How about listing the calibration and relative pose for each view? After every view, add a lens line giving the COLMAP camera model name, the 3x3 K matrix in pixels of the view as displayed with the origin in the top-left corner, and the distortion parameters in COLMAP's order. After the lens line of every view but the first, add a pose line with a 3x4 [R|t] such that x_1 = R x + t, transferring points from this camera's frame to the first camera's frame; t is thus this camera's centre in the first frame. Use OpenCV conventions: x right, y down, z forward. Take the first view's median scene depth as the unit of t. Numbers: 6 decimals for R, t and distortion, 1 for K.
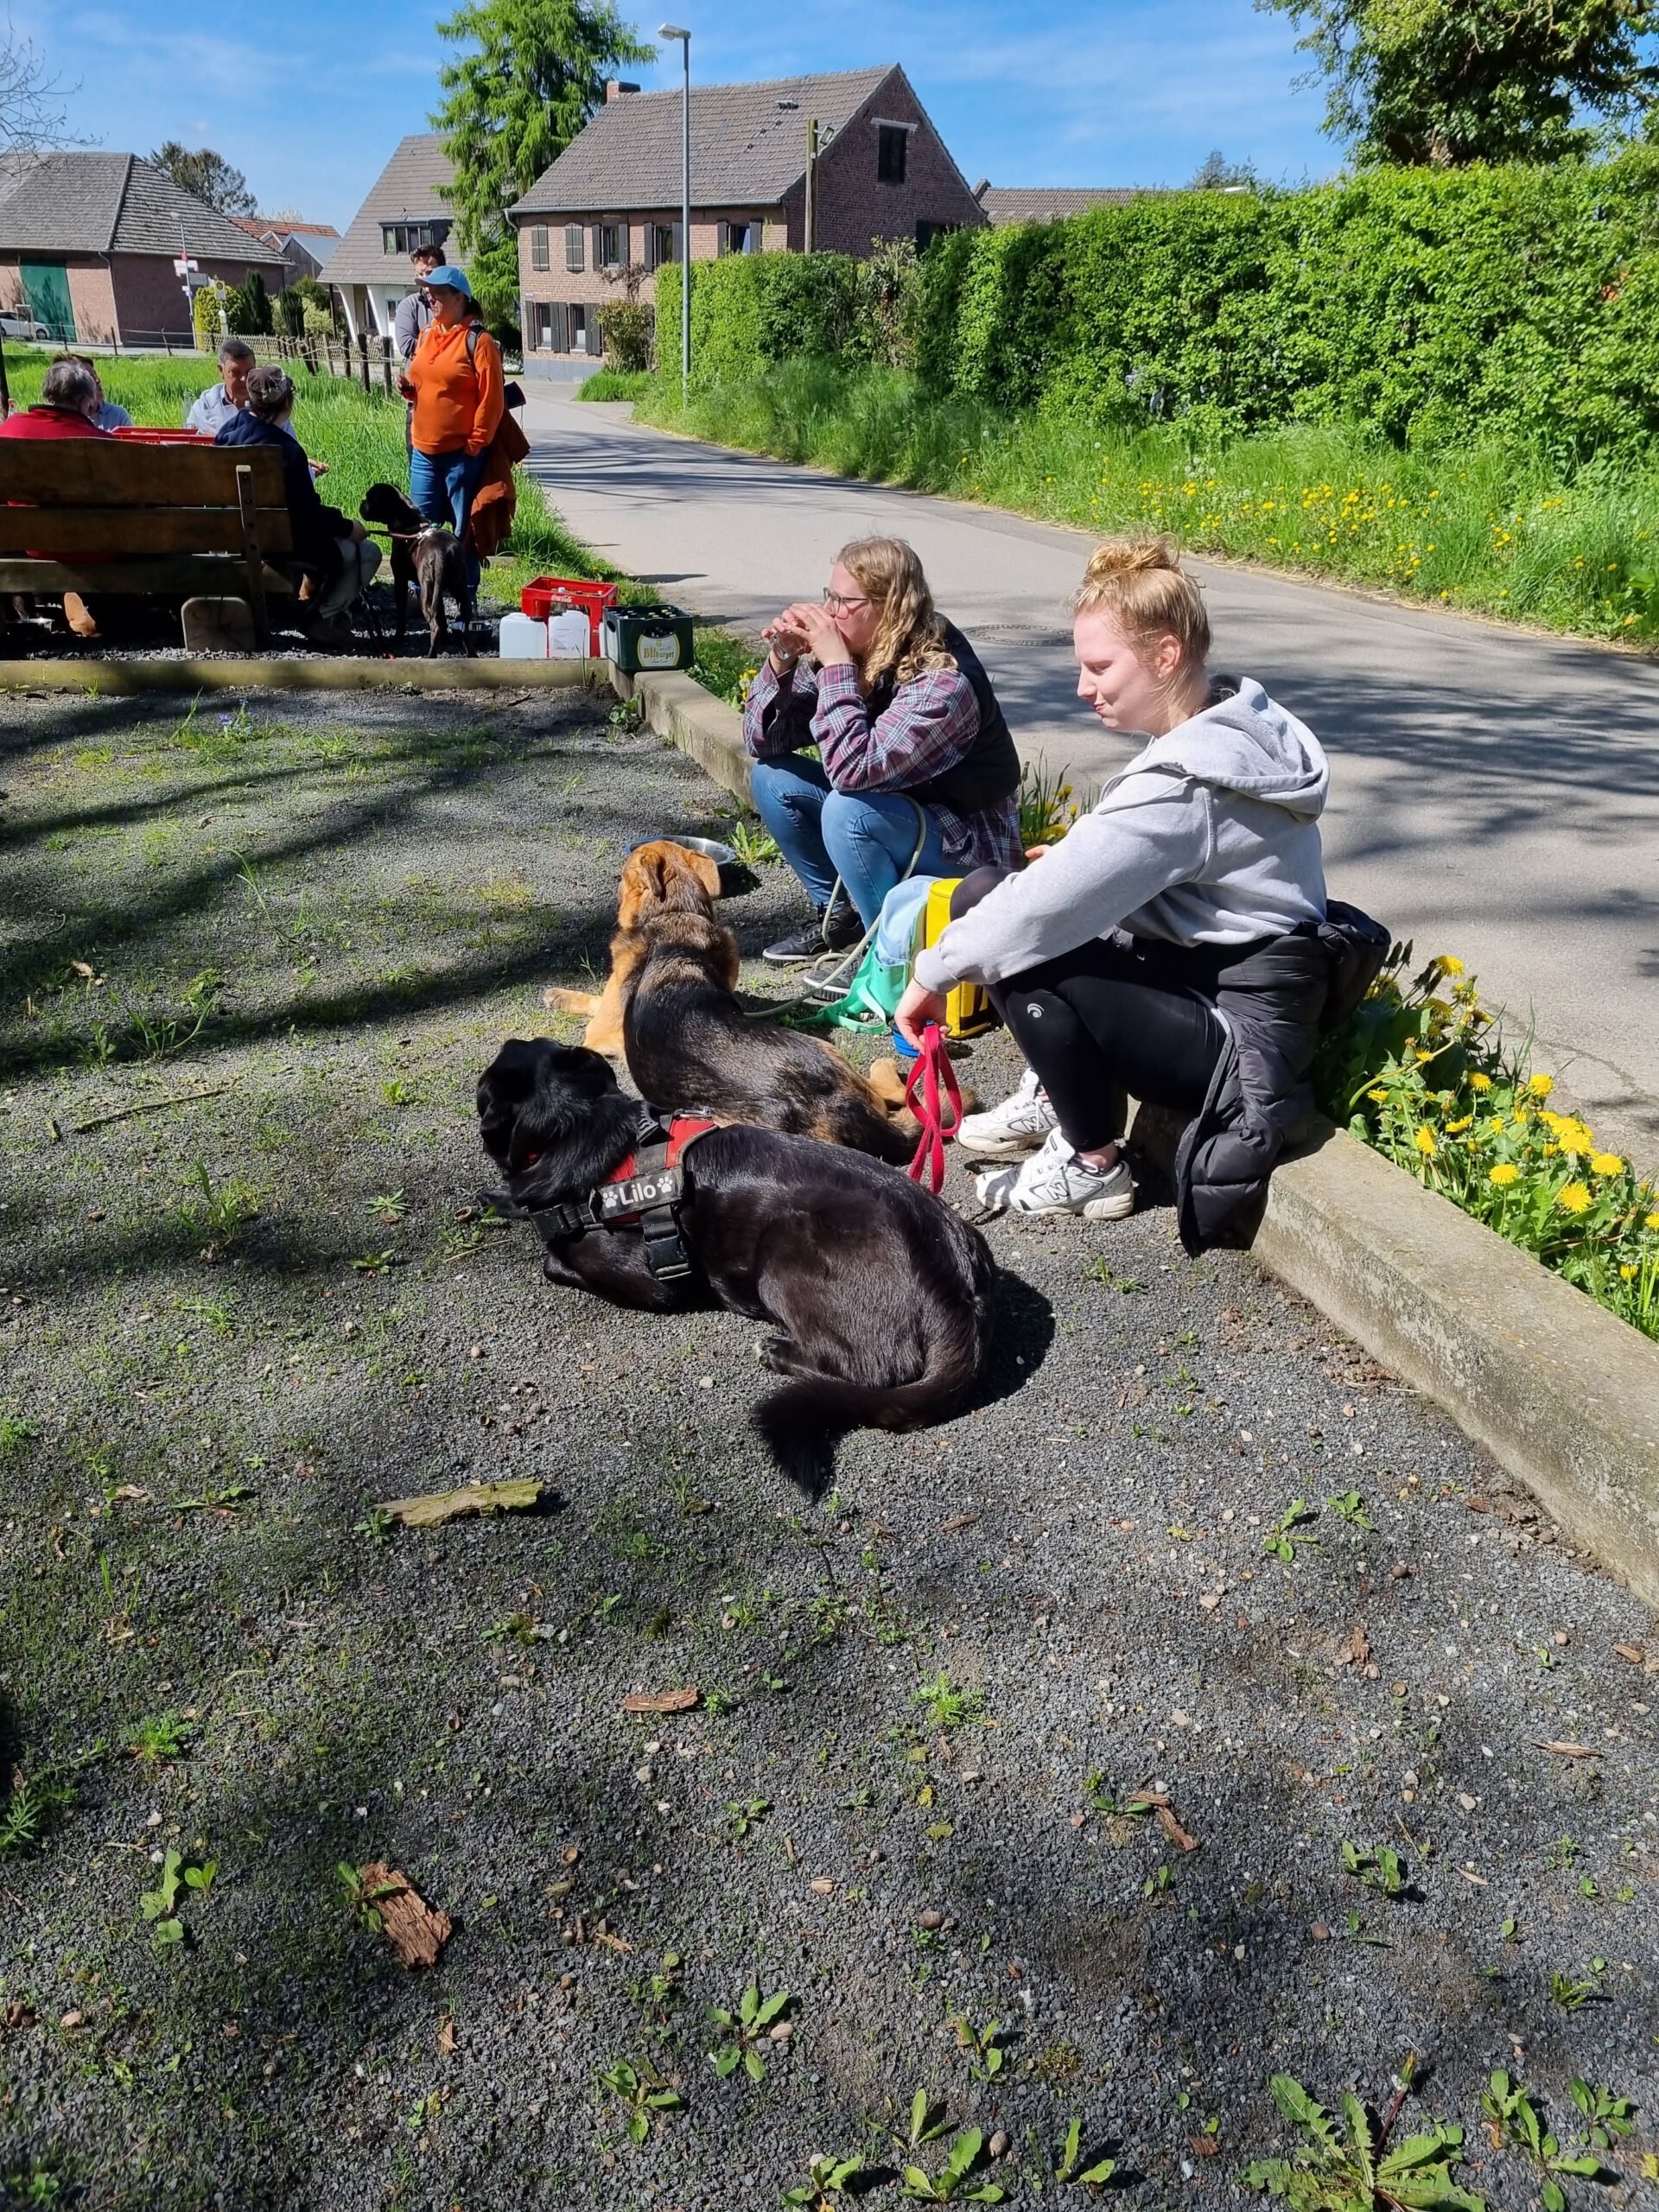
lens RADIAL K [[1799.8, 0, 836.0], [0, 1799.8, 1096.7], [0, 0, 1]] dist [0.068751, -0.061278]
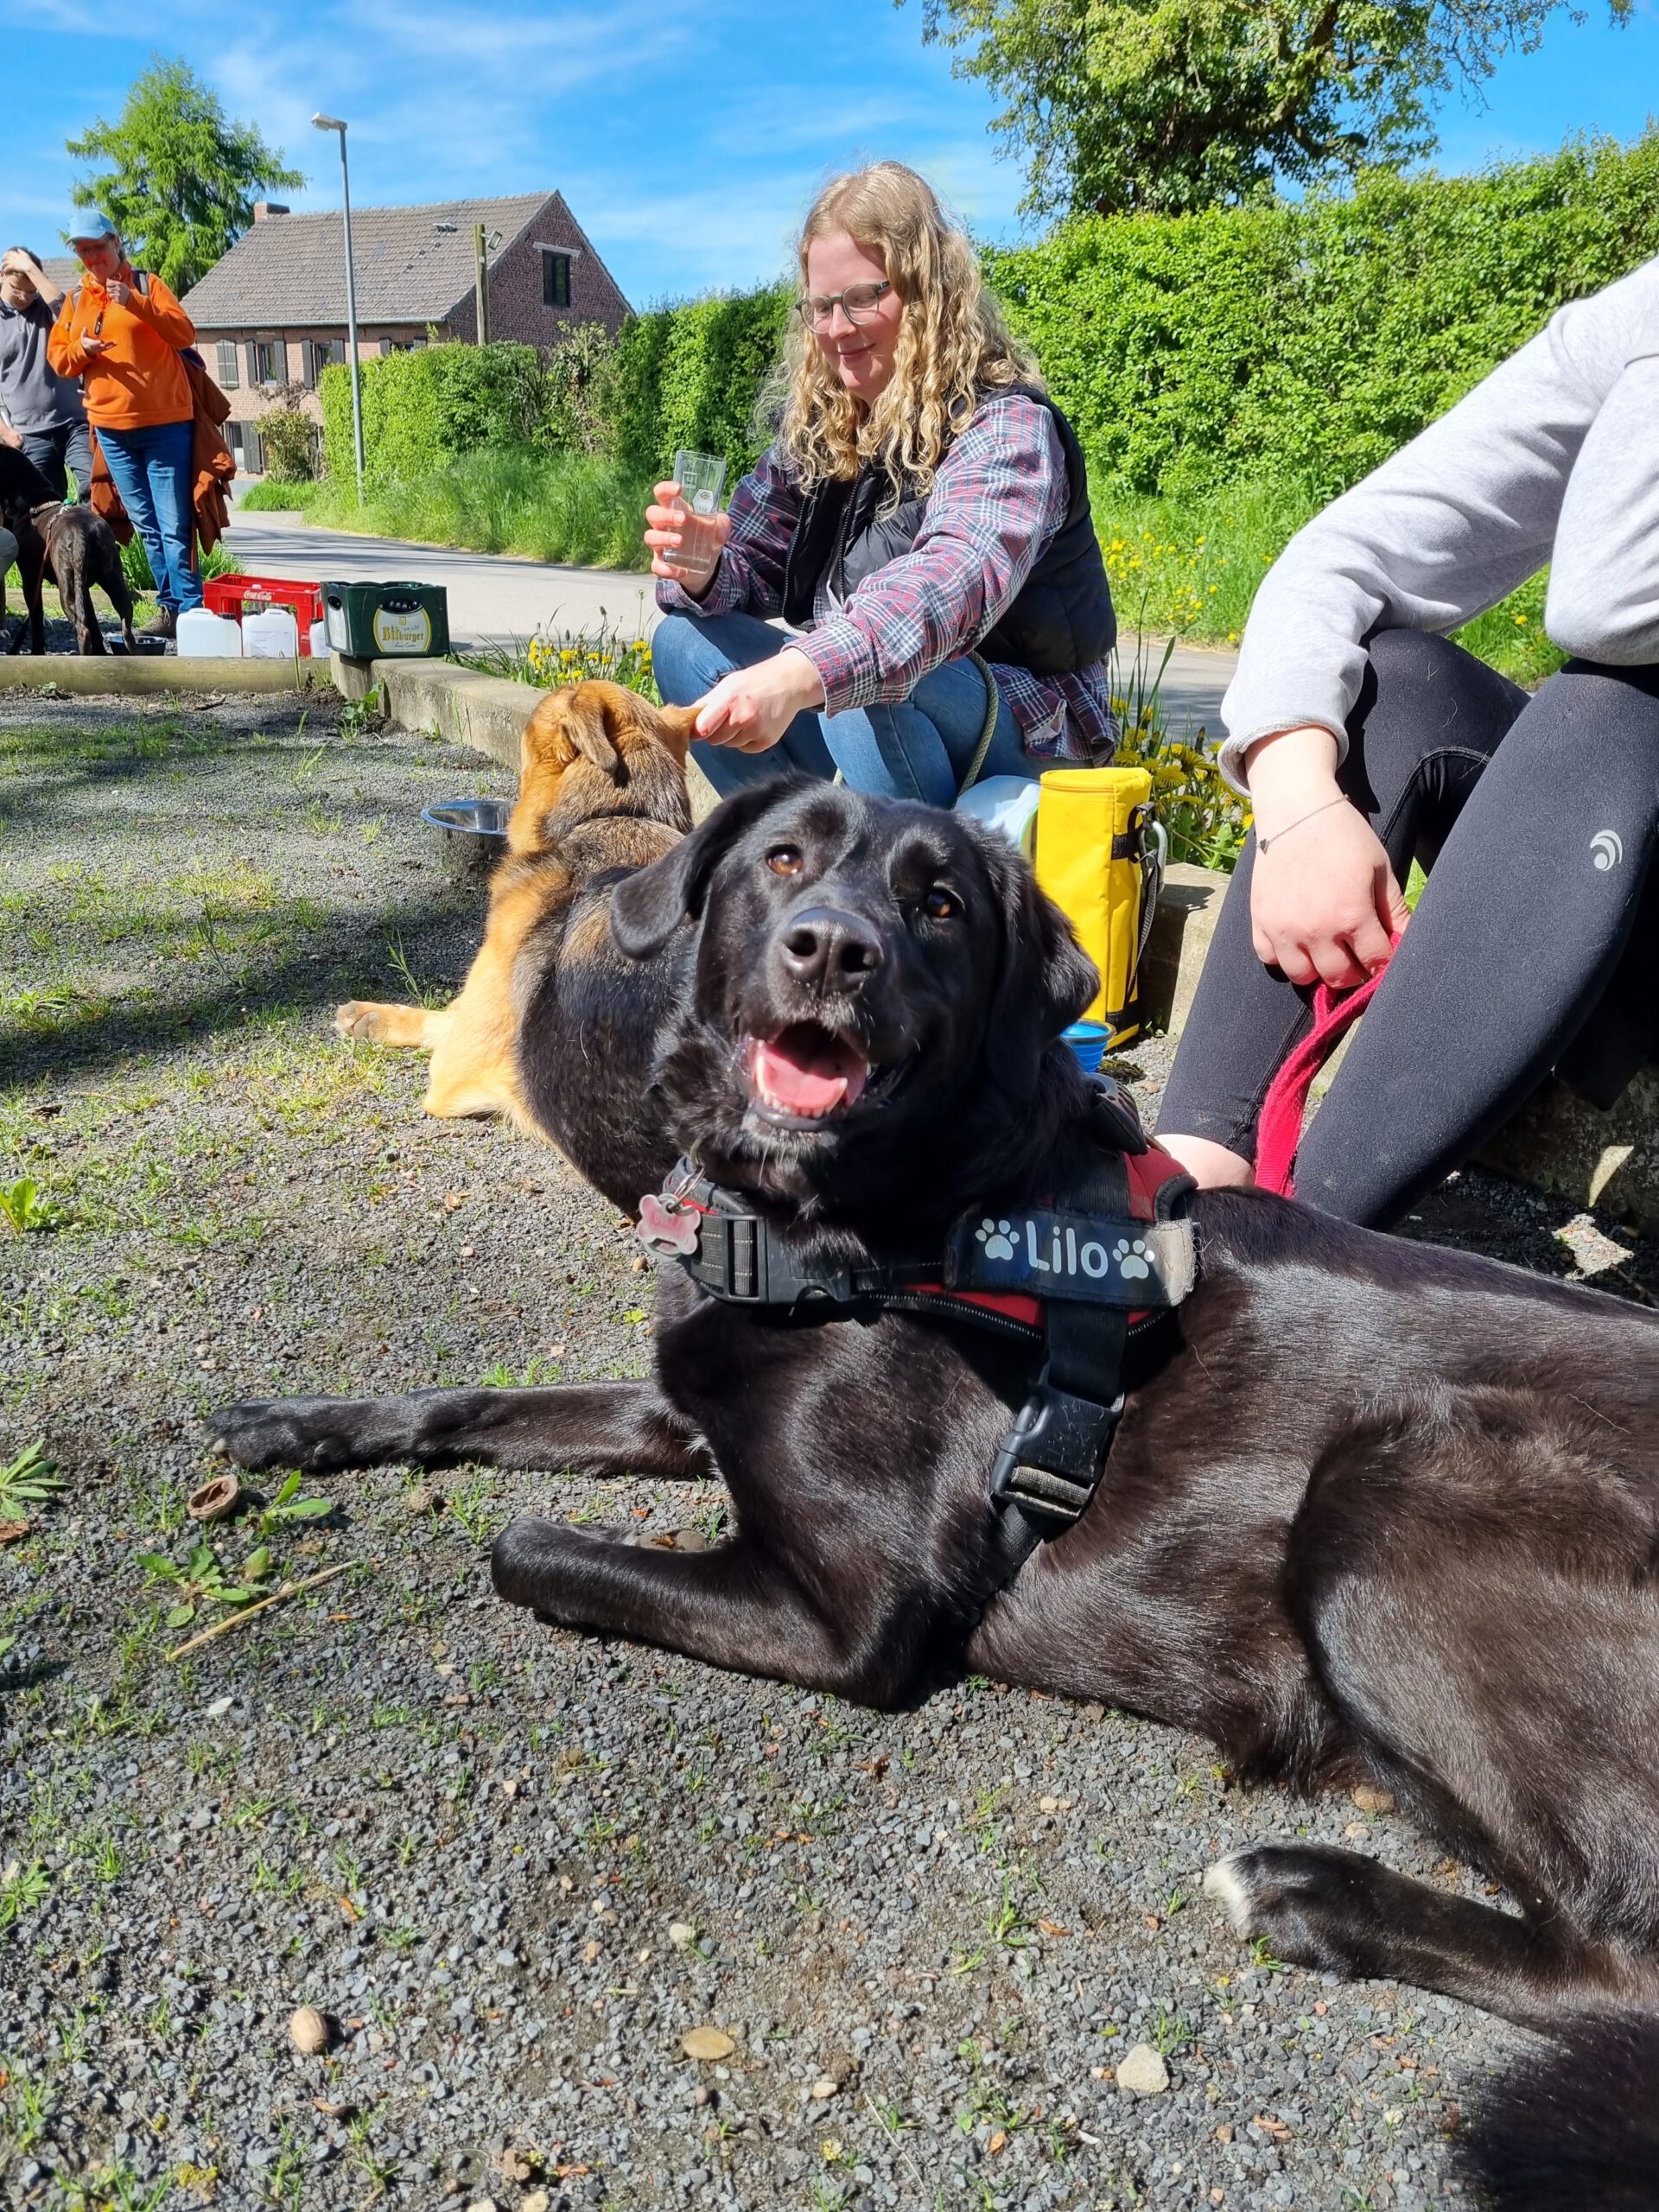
lens RADIAL K [[1799.8, 0, 836.0], [0, 1799.8, 1096.7], [0, 0, 1]] dist [0.068751, -0.061278]
pose [[0.984886, -0.056516, 0.163721, -0.026307], [0.067654, 0.995701, -0.063272, 0.002868], [-0.159441, 0.073392, 0.984475, 0.116158]]
